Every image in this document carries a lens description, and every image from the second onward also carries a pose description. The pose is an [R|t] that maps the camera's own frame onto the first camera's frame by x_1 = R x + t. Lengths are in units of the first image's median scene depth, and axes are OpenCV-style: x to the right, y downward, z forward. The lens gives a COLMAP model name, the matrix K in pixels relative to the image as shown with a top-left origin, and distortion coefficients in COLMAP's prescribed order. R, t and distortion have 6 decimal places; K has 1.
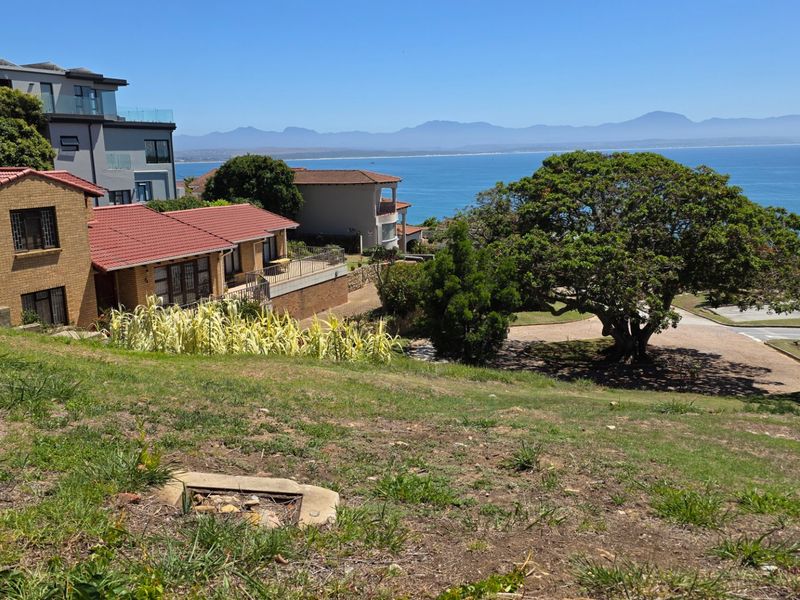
lens RADIAL K [[711.0, 0, 401.3], [0, 711.0, 307.1], [0, 0, 1]] dist [0.092171, -0.115100]
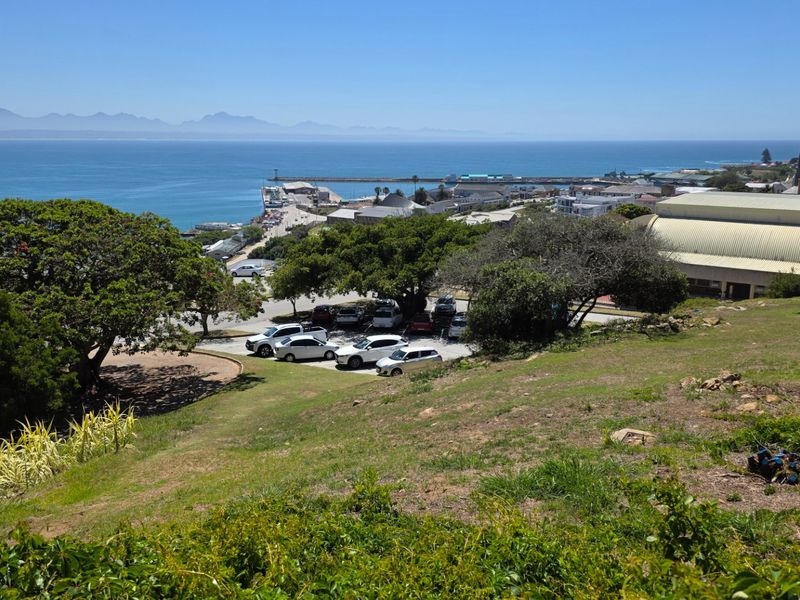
lens RADIAL K [[711.0, 0, 407.6], [0, 711.0, 289.4], [0, 0, 1]] dist [0.092171, -0.115100]
pose [[0.494099, -0.158145, 0.854901, -0.139733], [0.172211, 0.981636, 0.082058, -0.032127], [-0.852179, 0.106679, 0.512260, 0.012791]]
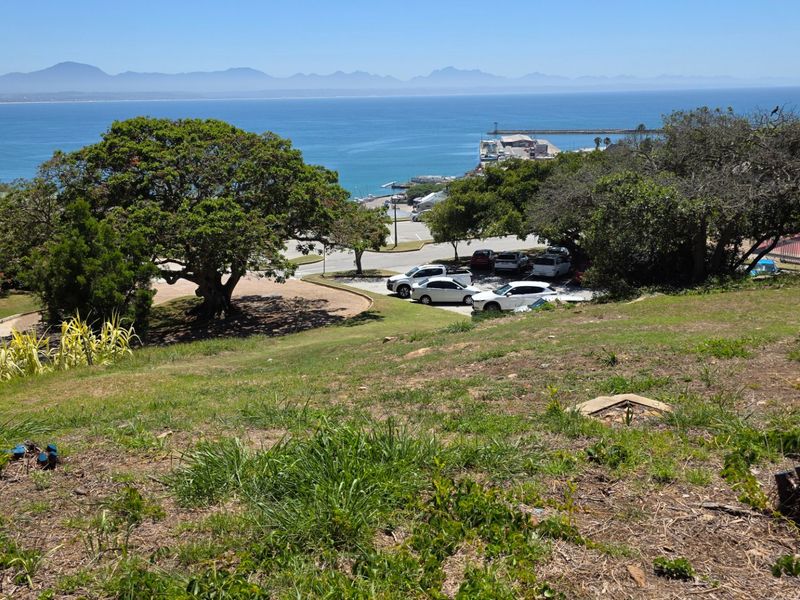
lens RADIAL K [[711.0, 0, 399.0], [0, 711.0, 303.2], [0, 0, 1]] dist [0.092171, -0.115100]
pose [[0.738406, -0.183413, 0.648934, -0.071114], [0.147246, 0.982934, 0.110267, -0.008892], [-0.658084, 0.014131, 0.752812, 0.008918]]
